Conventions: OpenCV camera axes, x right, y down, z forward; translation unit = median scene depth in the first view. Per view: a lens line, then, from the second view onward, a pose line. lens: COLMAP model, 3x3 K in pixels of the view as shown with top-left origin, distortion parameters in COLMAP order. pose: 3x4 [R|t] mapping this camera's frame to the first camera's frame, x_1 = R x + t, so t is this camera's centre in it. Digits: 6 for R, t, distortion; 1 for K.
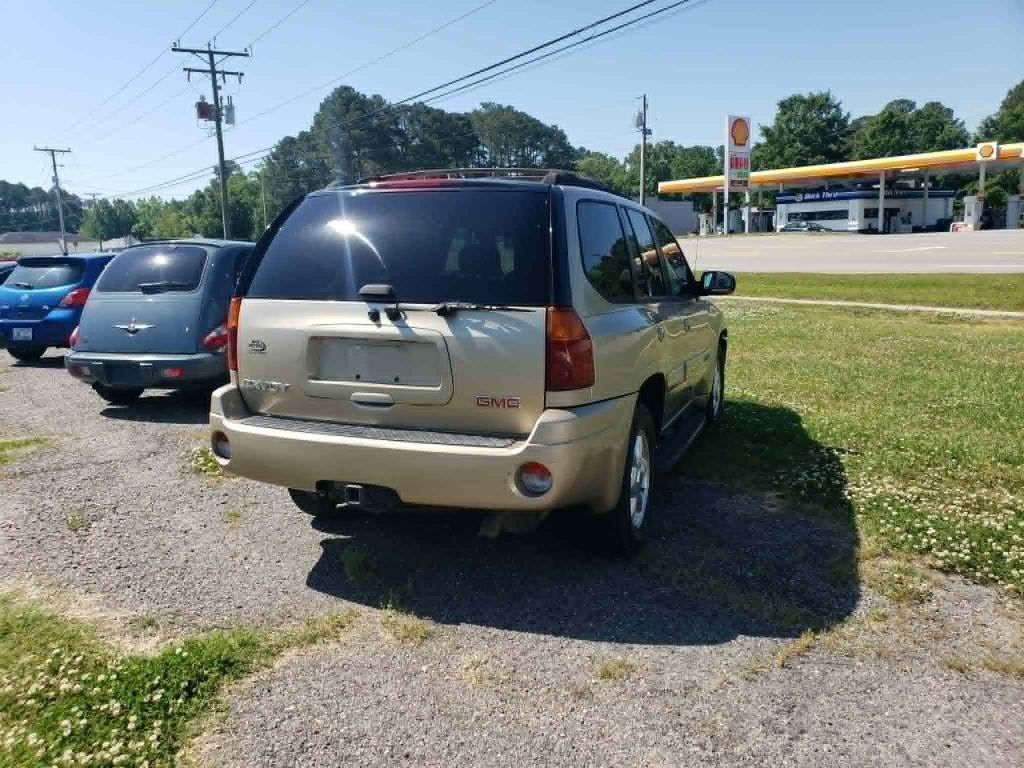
lens RADIAL K [[790.0, 0, 512.0], [0, 790.0, 384.0], [0, 0, 1]] dist [0.015020, -0.000023]
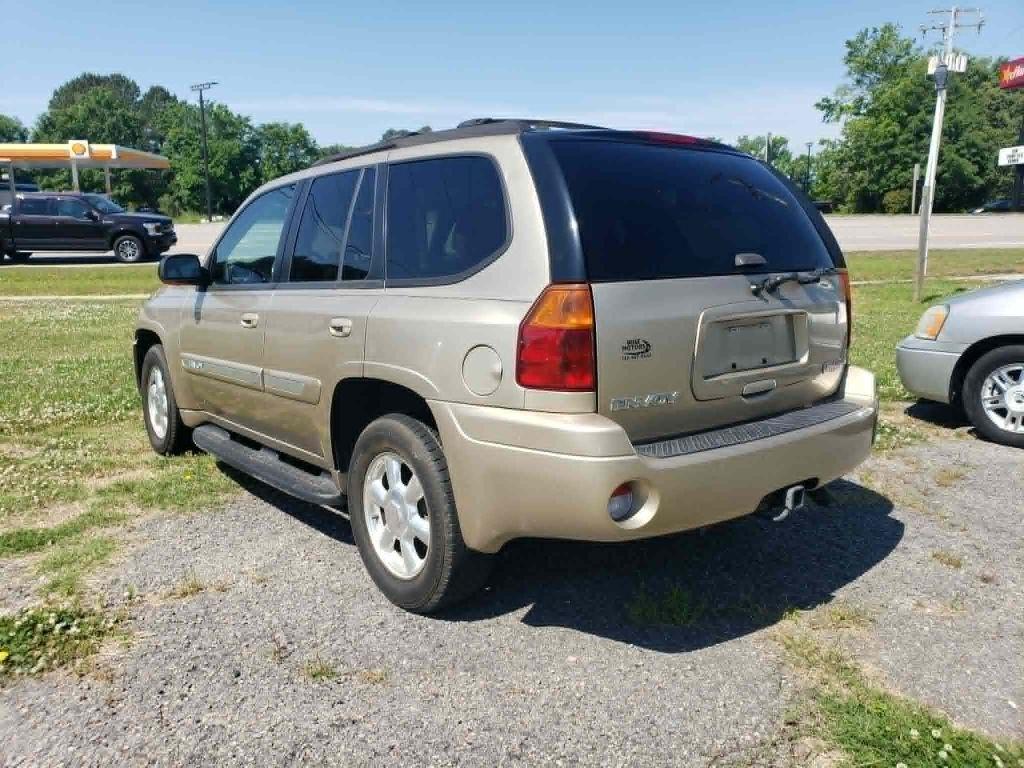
lens RADIAL K [[782.1, 0, 516.5], [0, 782.1, 357.6], [0, 0, 1]] dist [0.014626, 0.003247]
pose [[0.496831, -0.125456, 0.858731, -0.991775], [0.146647, 0.987403, 0.059409, -0.097928], [-0.855368, 0.096414, 0.508970, 0.754701]]
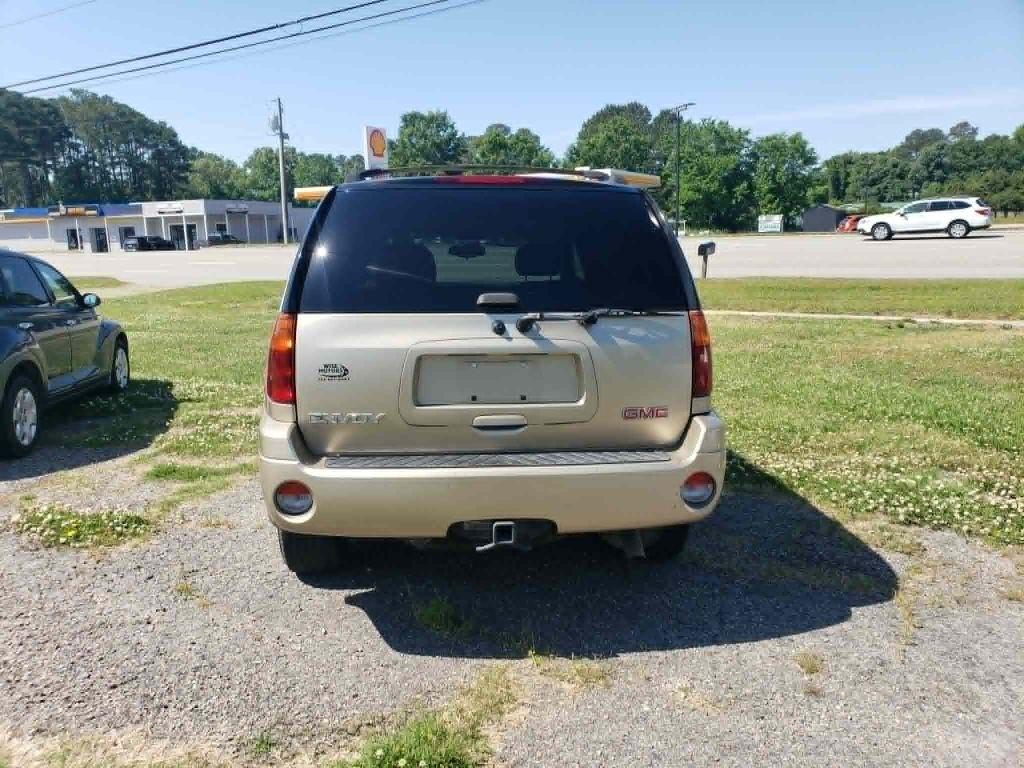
lens RADIAL K [[787.4, 0, 518.5], [0, 787.4, 381.9], [0, 0, 1]] dist [0.017269, -0.000902]
pose [[0.896803, -0.067551, 0.437242, -0.517377], [0.072451, 0.997357, 0.005486, -0.028246], [-0.436457, 0.026759, 0.899327, 0.193616]]
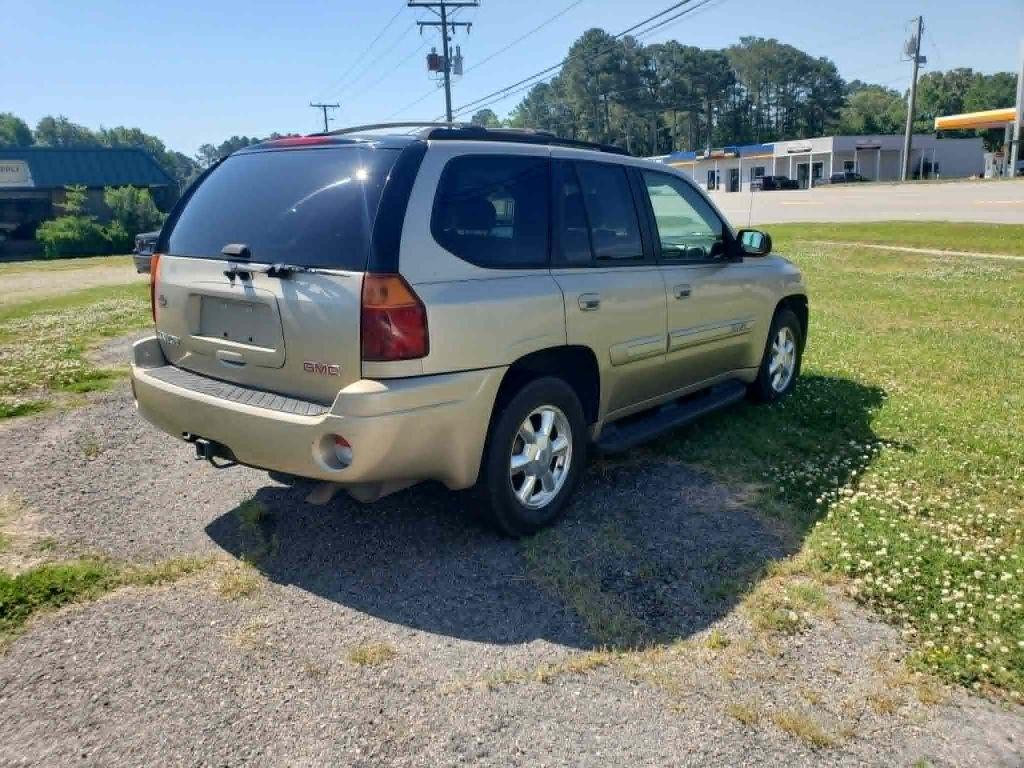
lens RADIAL K [[790.0, 0, 512.0], [0, 790.0, 384.0], [0, 0, 1]] dist [0.015020, -0.000023]
pose [[0.955611, 0.066944, -0.286925, 0.447898], [-0.048160, 0.996238, 0.072041, -0.036059], [0.290669, -0.055025, 0.955240, 0.122591]]
